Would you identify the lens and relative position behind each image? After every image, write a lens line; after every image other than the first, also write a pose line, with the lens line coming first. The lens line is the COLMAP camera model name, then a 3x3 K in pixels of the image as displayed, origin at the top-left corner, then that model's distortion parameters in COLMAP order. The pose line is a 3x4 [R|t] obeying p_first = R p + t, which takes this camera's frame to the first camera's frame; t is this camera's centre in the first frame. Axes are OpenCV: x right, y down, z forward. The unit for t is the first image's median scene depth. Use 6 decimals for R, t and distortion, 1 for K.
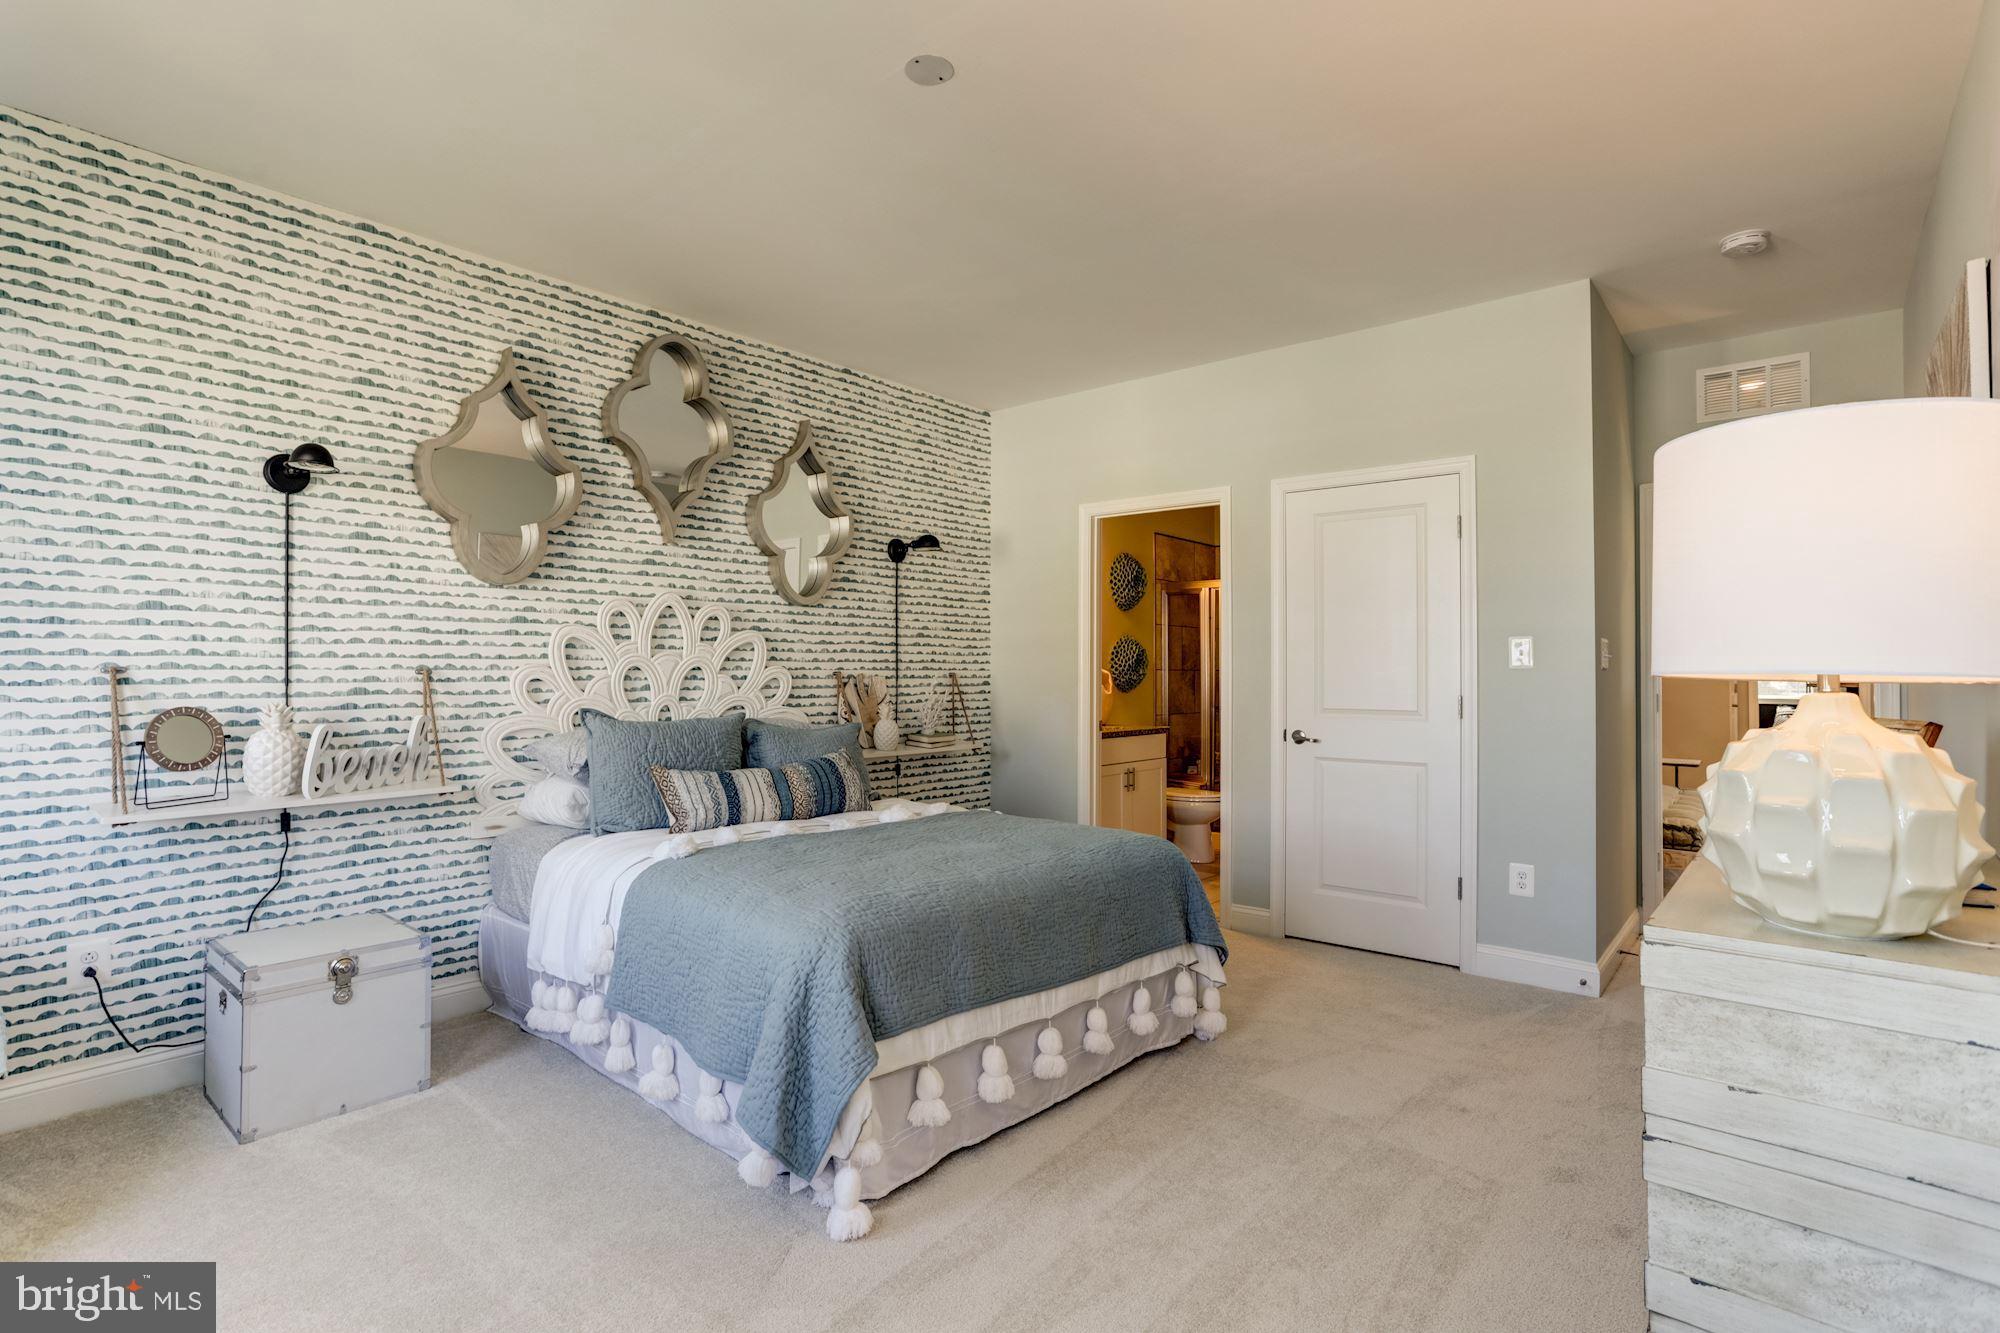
lens RADIAL K [[971.9, 0, 995.9], [0, 971.9, 664.9], [0, 0, 1]] dist [0.000312, -0.000001]
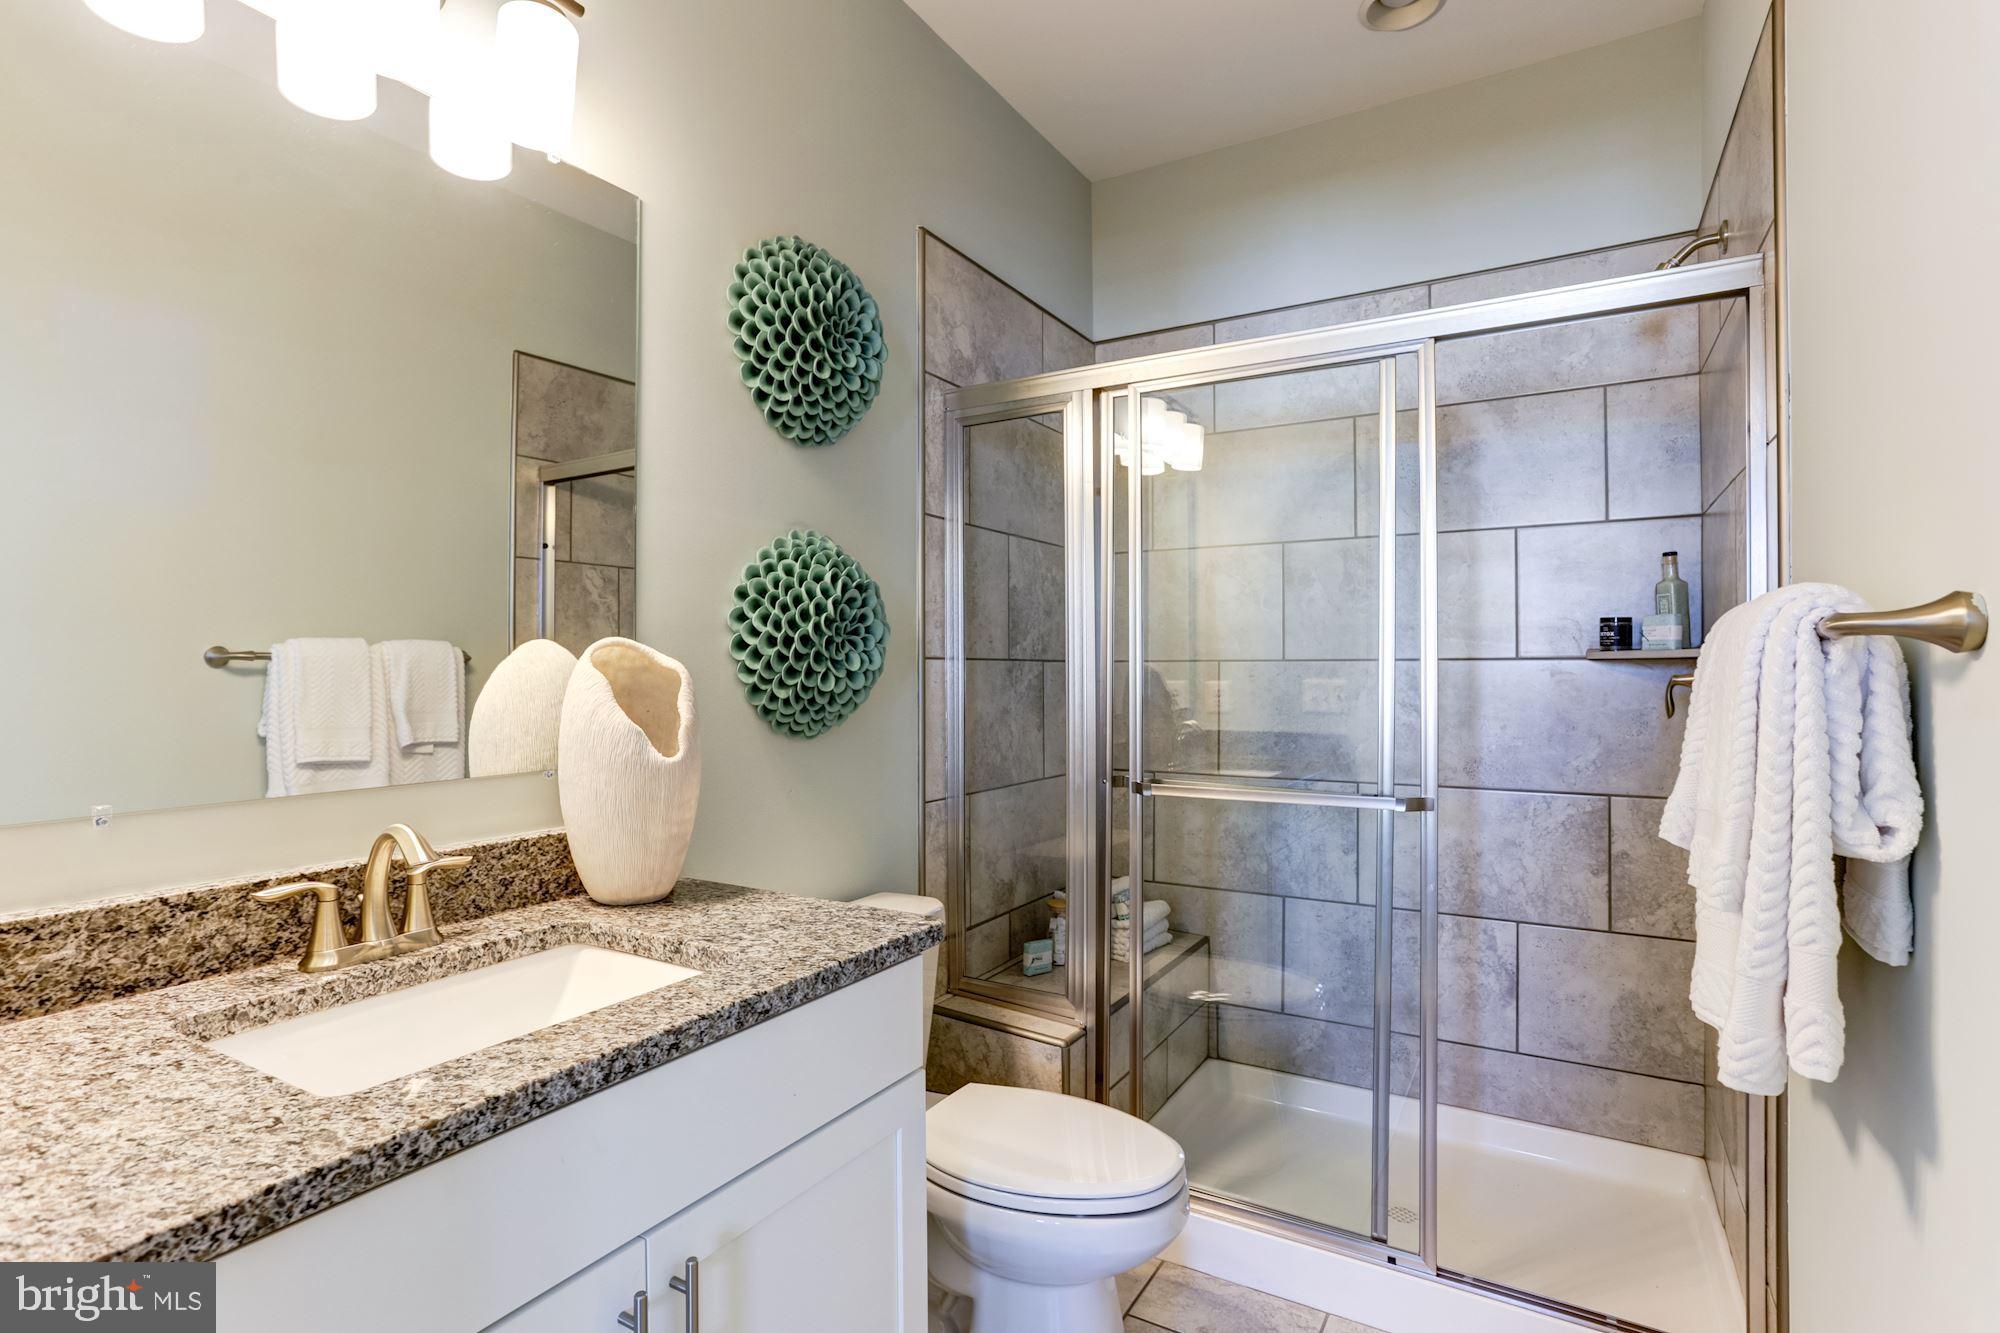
lens RADIAL K [[971.9, 0, 1003.0], [0, 971.9, 665.7], [0, 0, 1]] dist [0.000312, -0.000001]
pose [[0.985509, 0.000314, 0.169625, 0.133994], [-0.000912, 0.999994, 0.003448, 0.006108], [-0.169623, -0.003553, 0.985503, 0.673638]]
